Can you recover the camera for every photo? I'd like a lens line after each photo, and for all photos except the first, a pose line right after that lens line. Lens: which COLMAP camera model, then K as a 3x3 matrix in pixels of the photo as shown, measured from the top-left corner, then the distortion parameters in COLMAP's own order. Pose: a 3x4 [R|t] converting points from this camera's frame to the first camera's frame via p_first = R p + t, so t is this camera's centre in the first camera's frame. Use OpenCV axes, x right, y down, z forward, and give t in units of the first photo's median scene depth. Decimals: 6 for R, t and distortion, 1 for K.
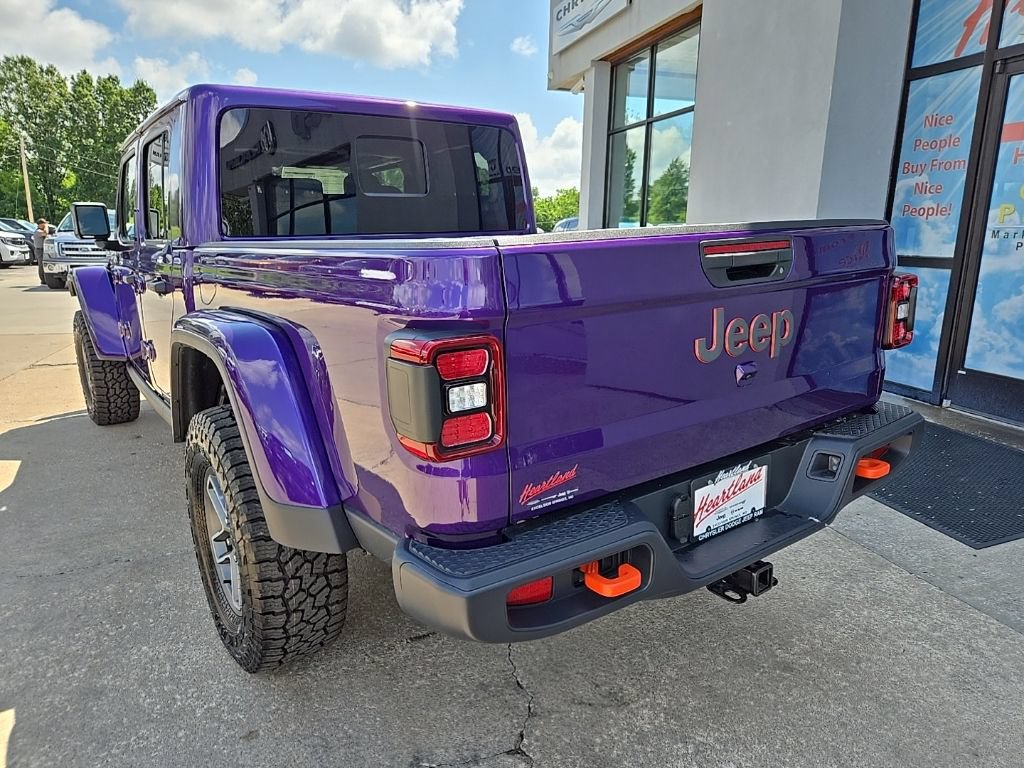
lens RADIAL K [[688.8, 0, 512.4], [0, 688.8, 381.7], [0, 0, 1]] dist [0.065256, -0.054936]
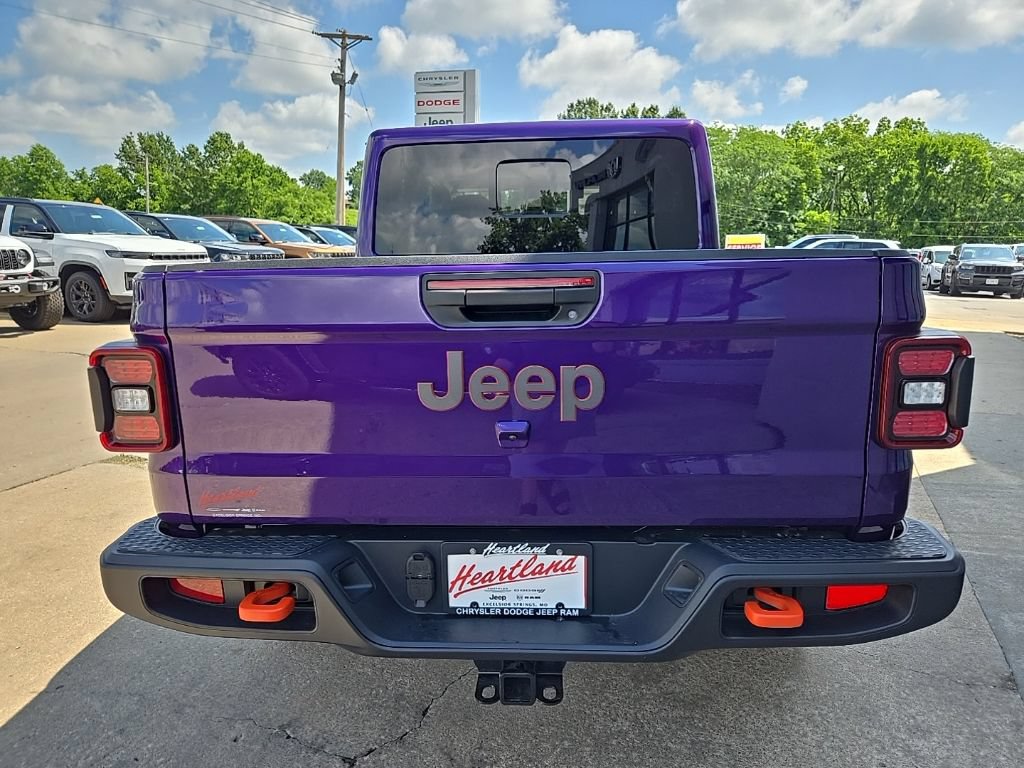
lens RADIAL K [[689.5, 0, 494.7], [0, 689.5, 383.7], [0, 0, 1]] dist [0.059848, -0.061032]
pose [[0.766235, 0.131531, -0.628954, 0.598614], [-0.140001, 0.989483, 0.036367, -0.070754], [0.627123, 0.060189, 0.776592, 0.243110]]
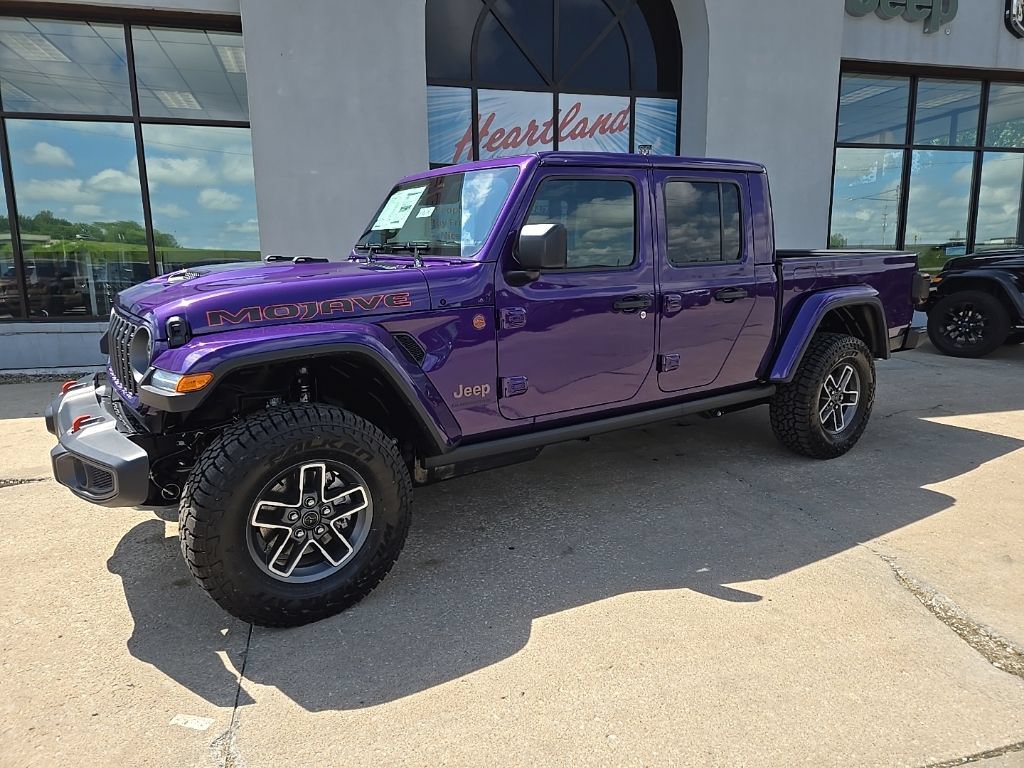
lens RADIAL K [[684.3, 0, 511.2], [0, 684.3, 383.3], [0, 0, 1]] dist [0.067276, -0.052237]
pose [[0.030734, -0.177063, 0.983720, -2.361743], [0.227779, 0.959529, 0.165592, -0.366405], [-0.973228, 0.218981, 0.069821, 1.719929]]
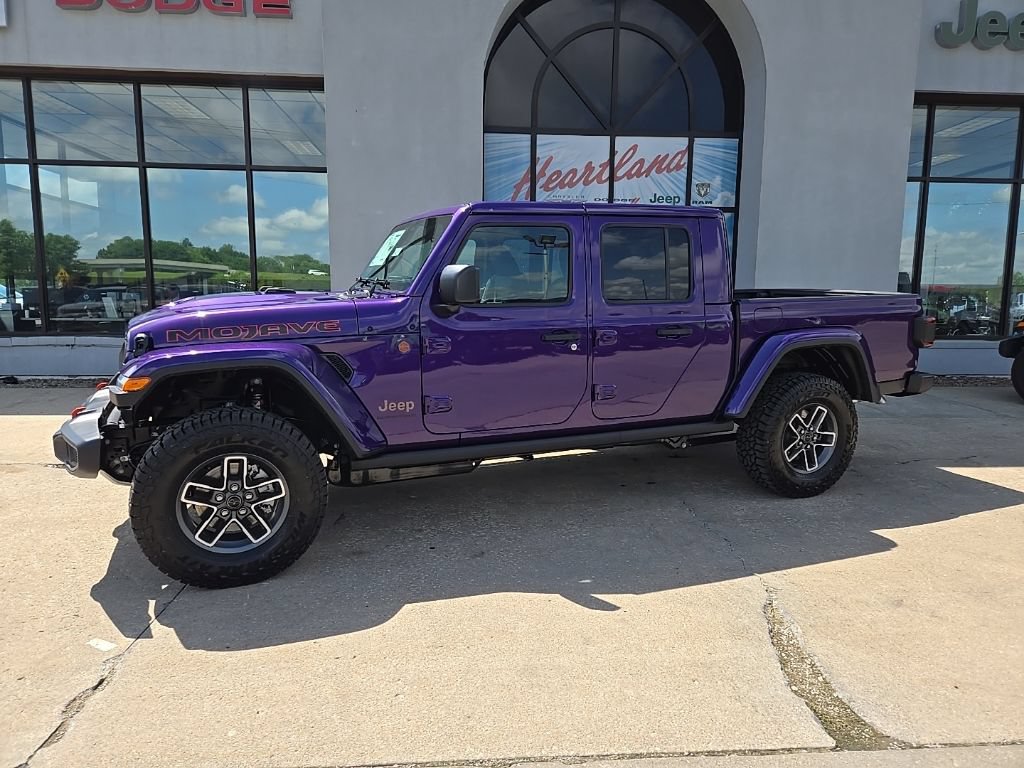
lens RADIAL K [[684.3, 0, 511.2], [0, 684.3, 383.3], [0, 0, 1]] dist [0.067276, -0.052237]
pose [[0.226386, -0.128758, 0.965490, -2.483382], [0.202436, 0.975800, 0.082666, -0.274929], [-0.952769, 0.176735, 0.246972, 1.254043]]
